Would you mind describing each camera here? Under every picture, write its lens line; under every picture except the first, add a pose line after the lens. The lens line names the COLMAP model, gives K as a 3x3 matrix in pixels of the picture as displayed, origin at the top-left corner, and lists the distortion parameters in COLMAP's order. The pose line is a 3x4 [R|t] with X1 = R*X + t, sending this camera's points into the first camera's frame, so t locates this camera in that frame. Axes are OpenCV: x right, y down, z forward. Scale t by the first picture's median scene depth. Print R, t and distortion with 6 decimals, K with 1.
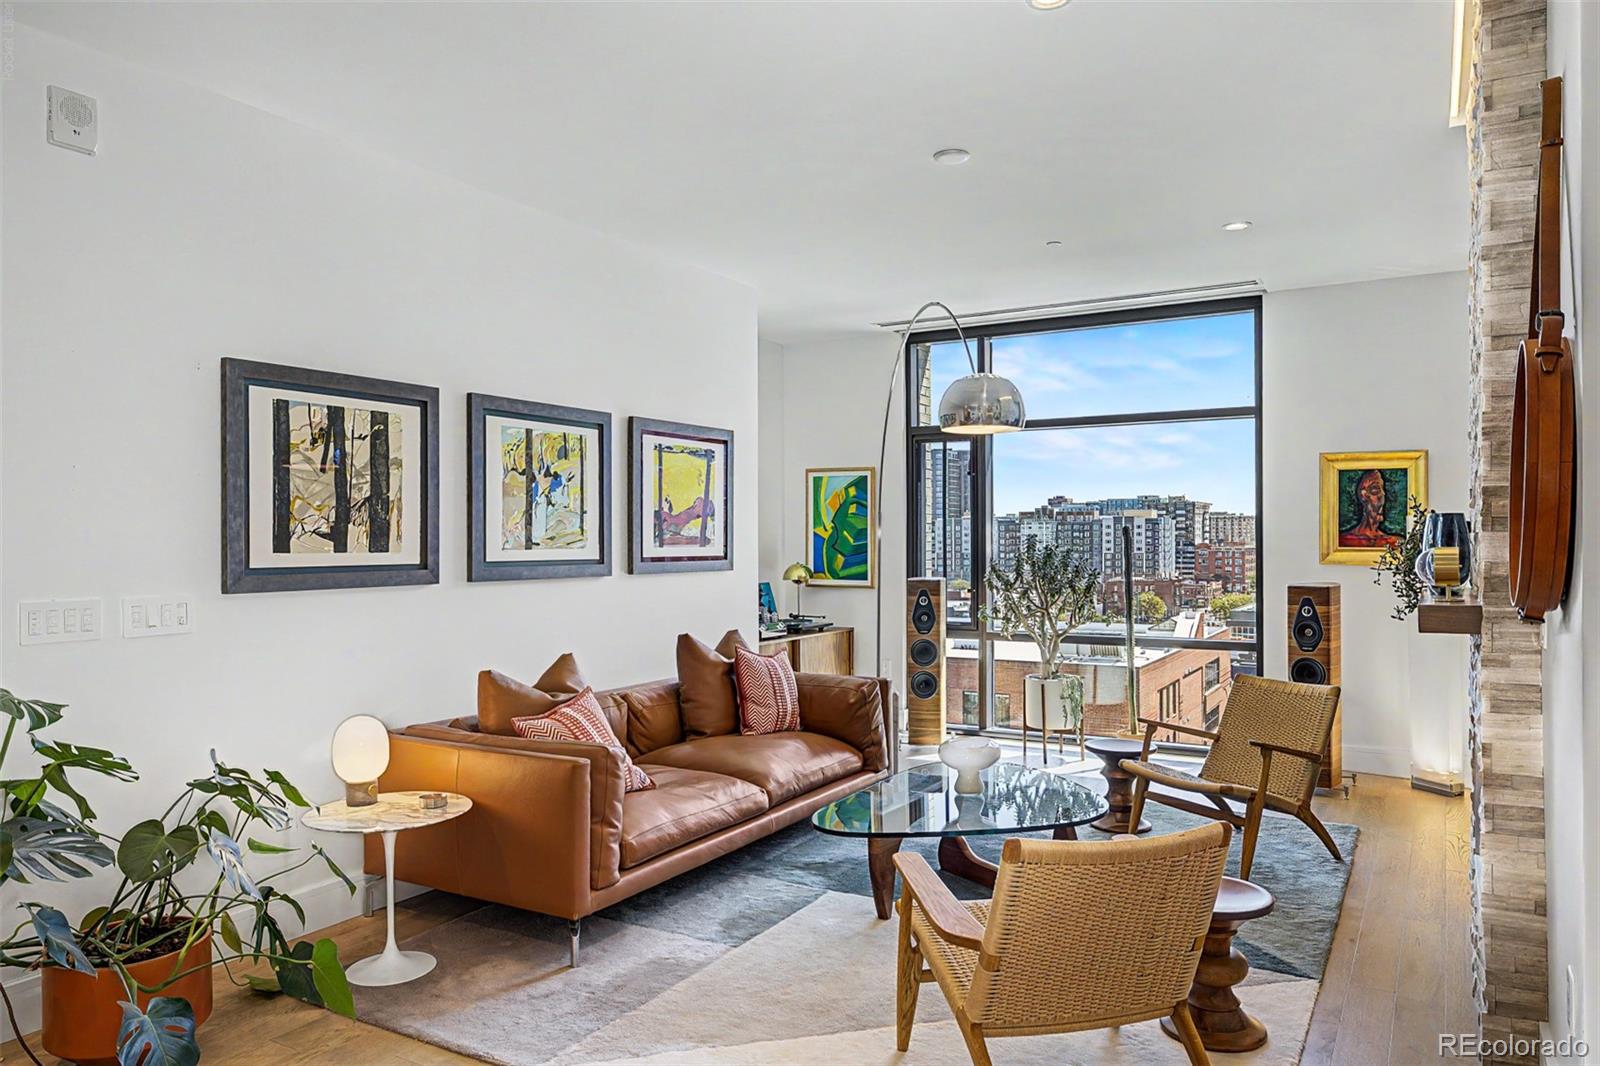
lens RADIAL K [[1106.3, 0, 798.7], [0, 1106.3, 540.7], [0, 0, 1]] dist [-0.002734, 0.010338]
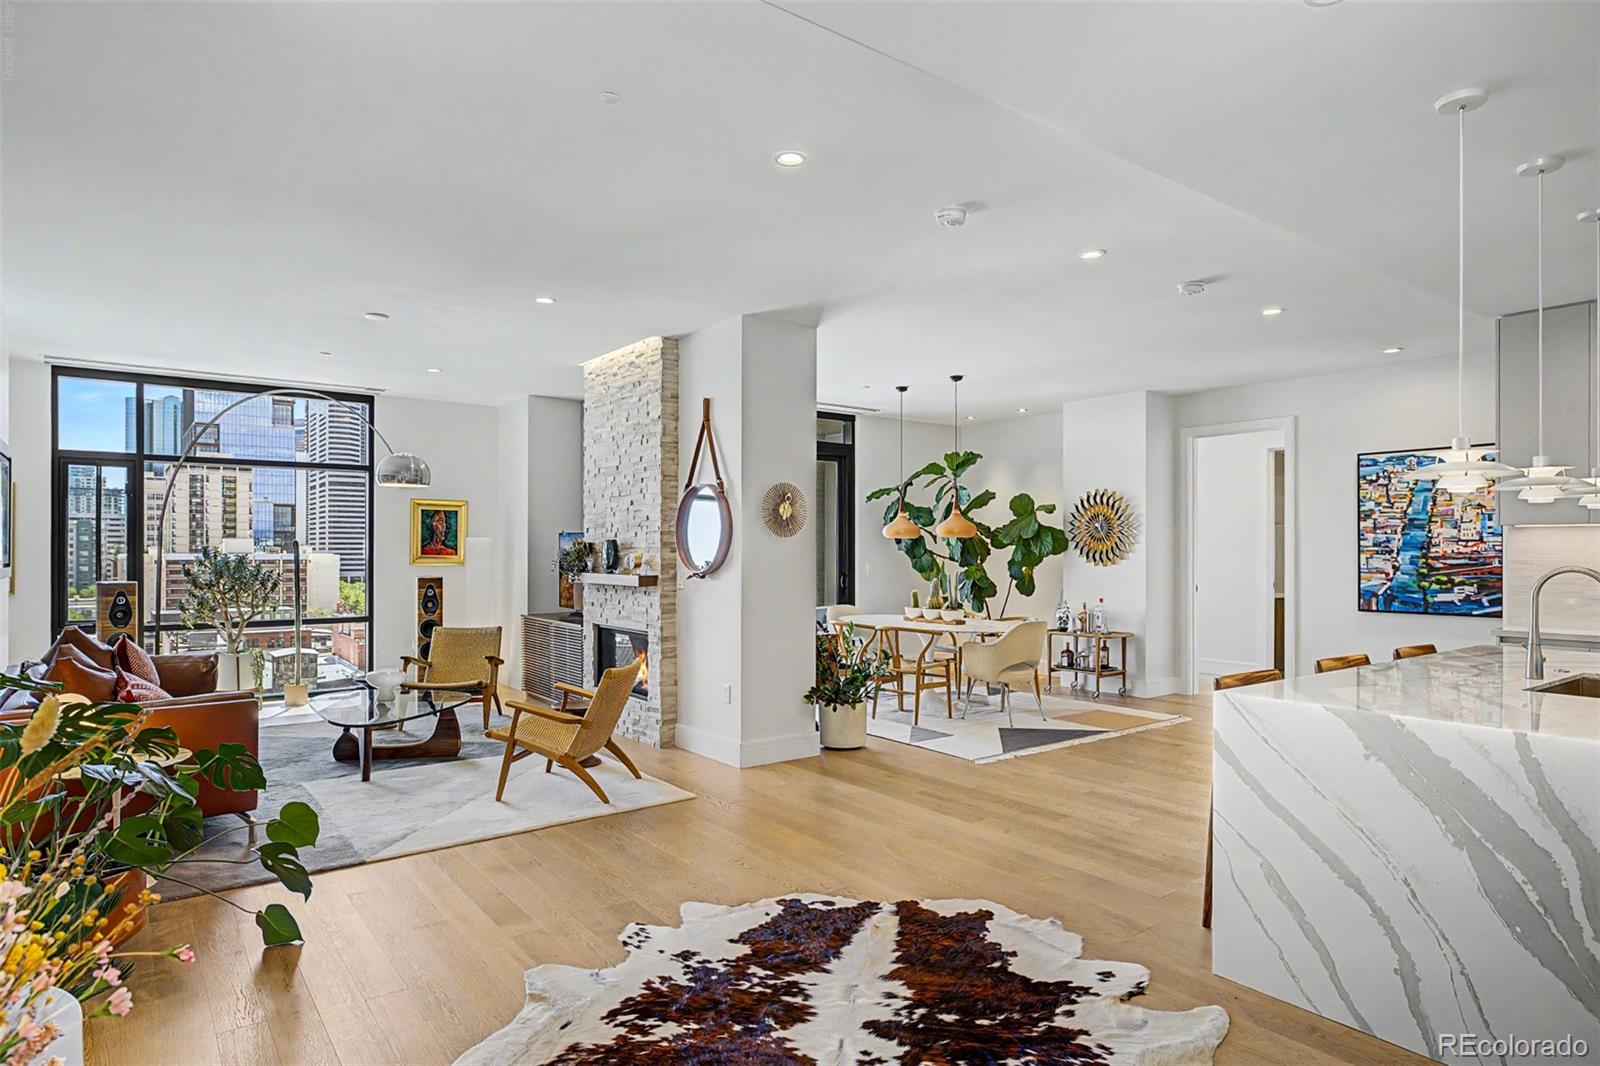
lens RADIAL K [[914.8, 0, 804.3], [0, 914.8, 544.7], [0, 0, 1]] dist [-0.004261, 0.005256]
pose [[0.383318, 0.009635, 0.923566, -0.679249], [-0.001296, 0.999950, -0.009894, 0.003310], [-0.923615, 0.002596, 0.383312, -0.090023]]
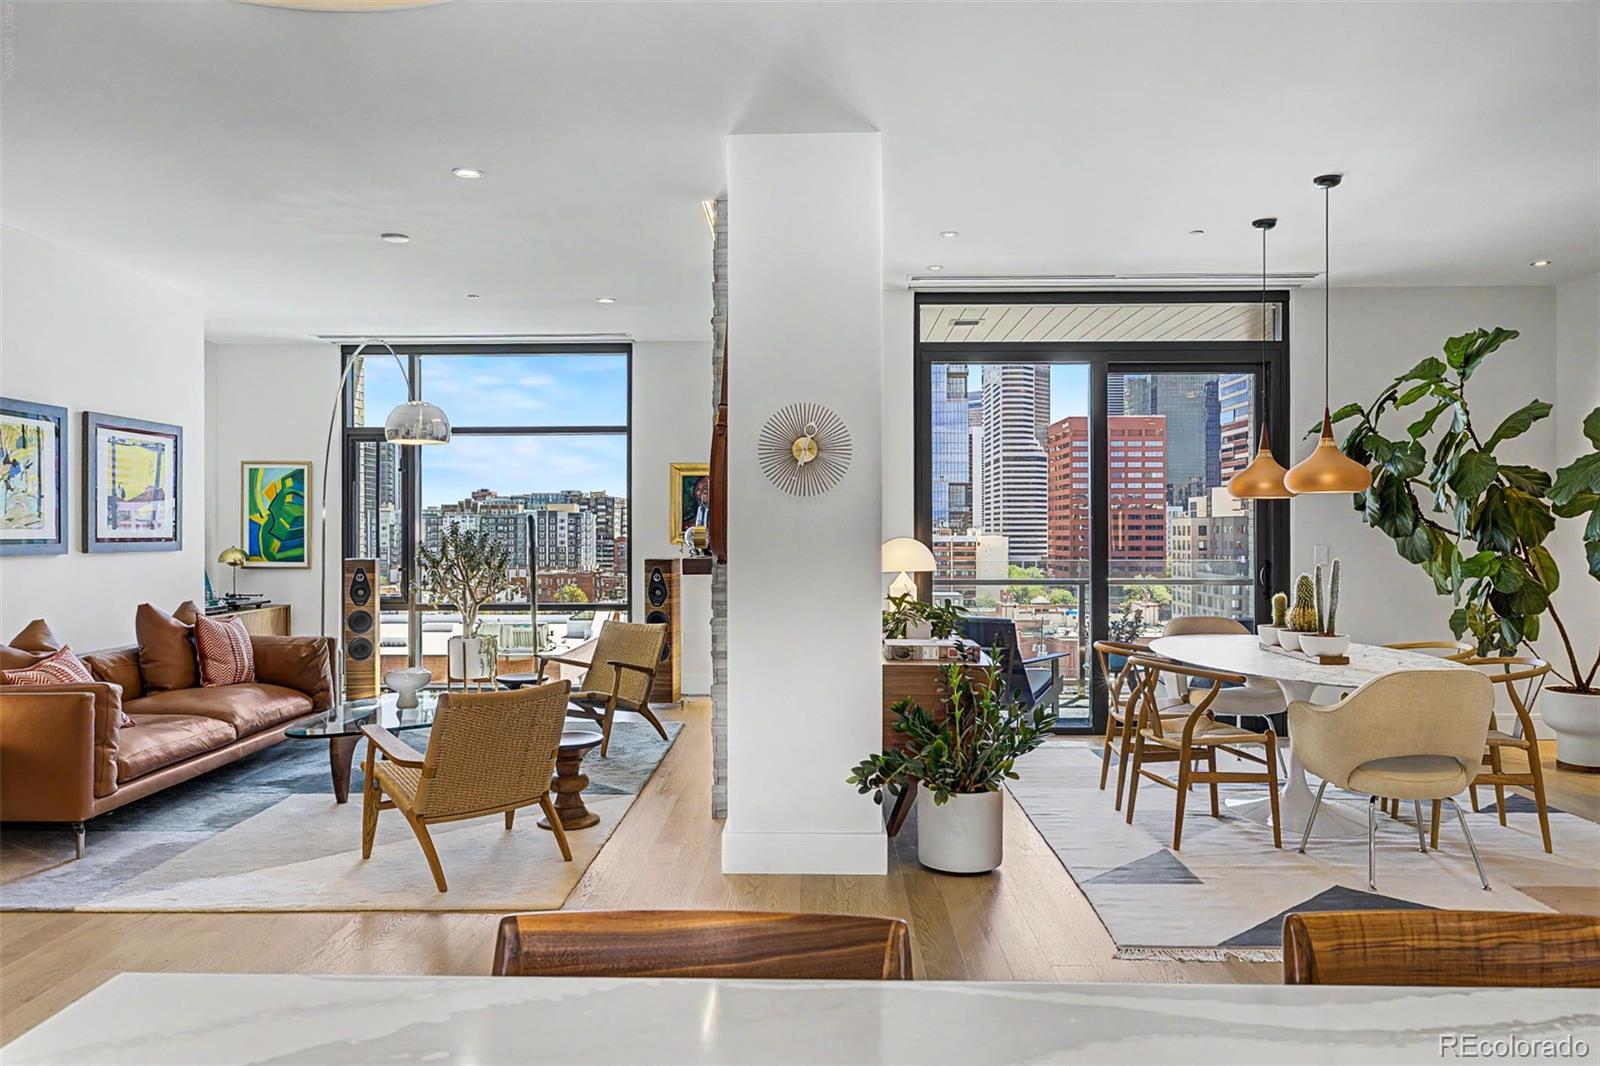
lens RADIAL K [[1106.3, 0, 798.8], [0, 1106.3, 535.0], [0, 0, 1]] dist [-0.002734, 0.010338]
pose [[0.873235, 0.001321, 0.487298, -0.068721], [-0.001540, 0.999999, 0.000050, 0.011158], [-0.487297, -0.000794, 0.873236, -0.326792]]
